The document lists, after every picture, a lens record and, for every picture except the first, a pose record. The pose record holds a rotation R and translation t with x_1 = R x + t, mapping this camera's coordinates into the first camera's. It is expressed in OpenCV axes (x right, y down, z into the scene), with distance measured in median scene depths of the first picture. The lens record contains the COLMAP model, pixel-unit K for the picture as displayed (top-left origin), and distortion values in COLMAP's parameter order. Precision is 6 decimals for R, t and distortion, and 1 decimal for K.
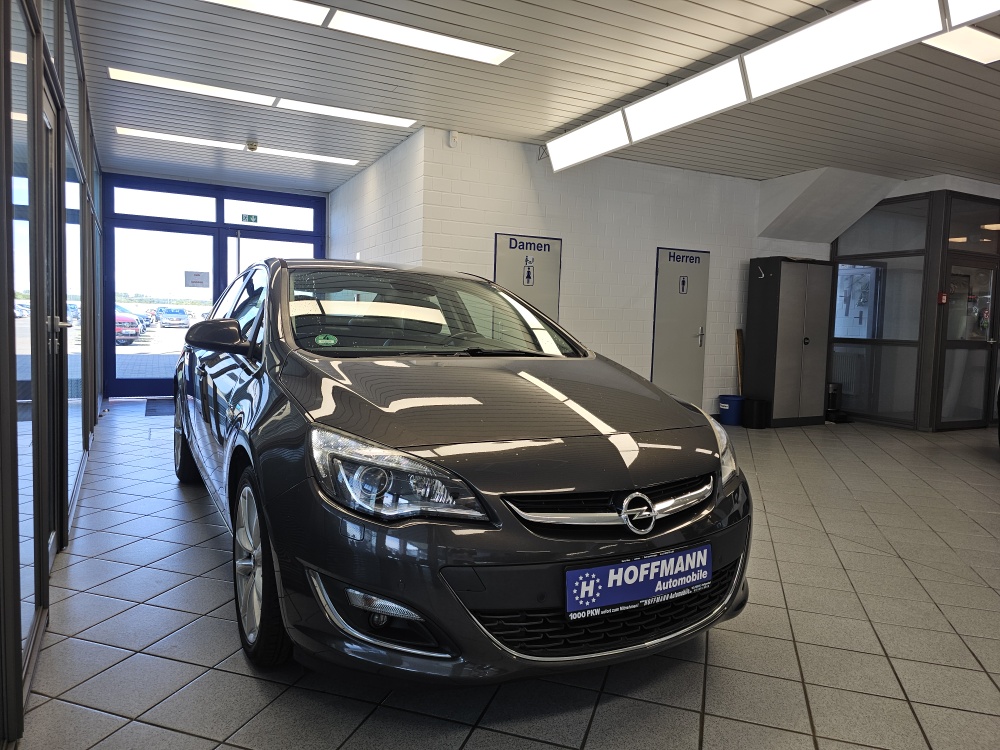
lens RADIAL K [[662.5, 0, 499.5], [0, 662.5, 363.8], [0, 0, 1]] dist [0.106456, -0.163502]
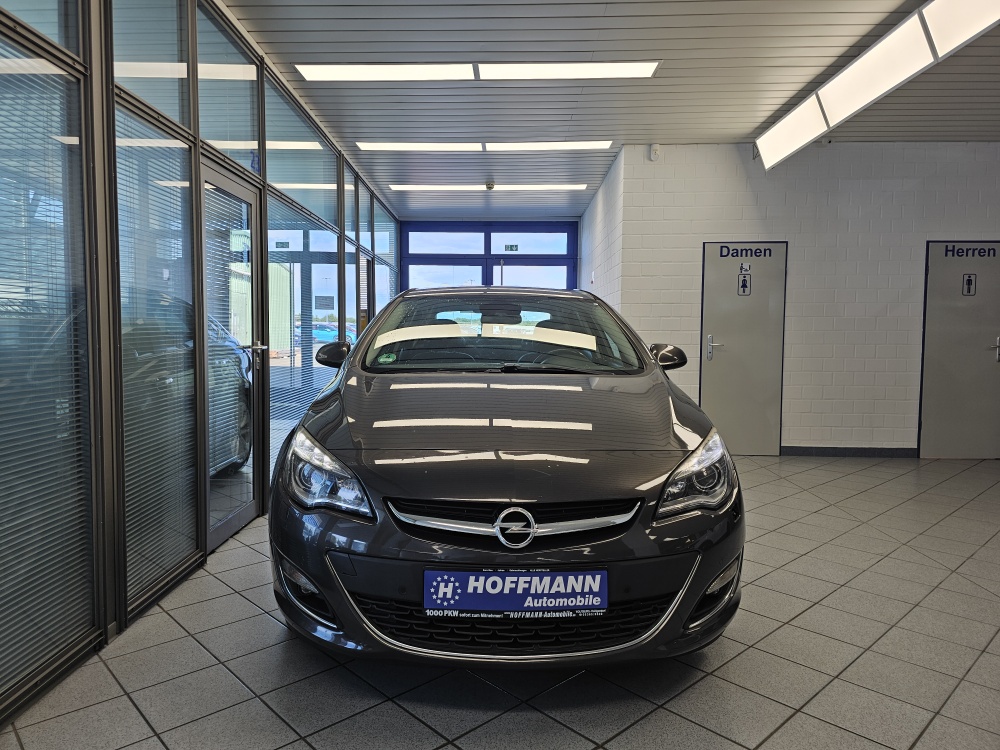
lens RADIAL K [[667.1, 0, 496.9], [0, 667.1, 367.7], [0, 0, 1]] dist [0.057496, -0.077084]
pose [[0.874750, 0.002860, -0.484566, 0.657796], [-0.010794, 0.999849, -0.013586, -0.006660], [0.484454, 0.017115, 0.874649, 0.083553]]
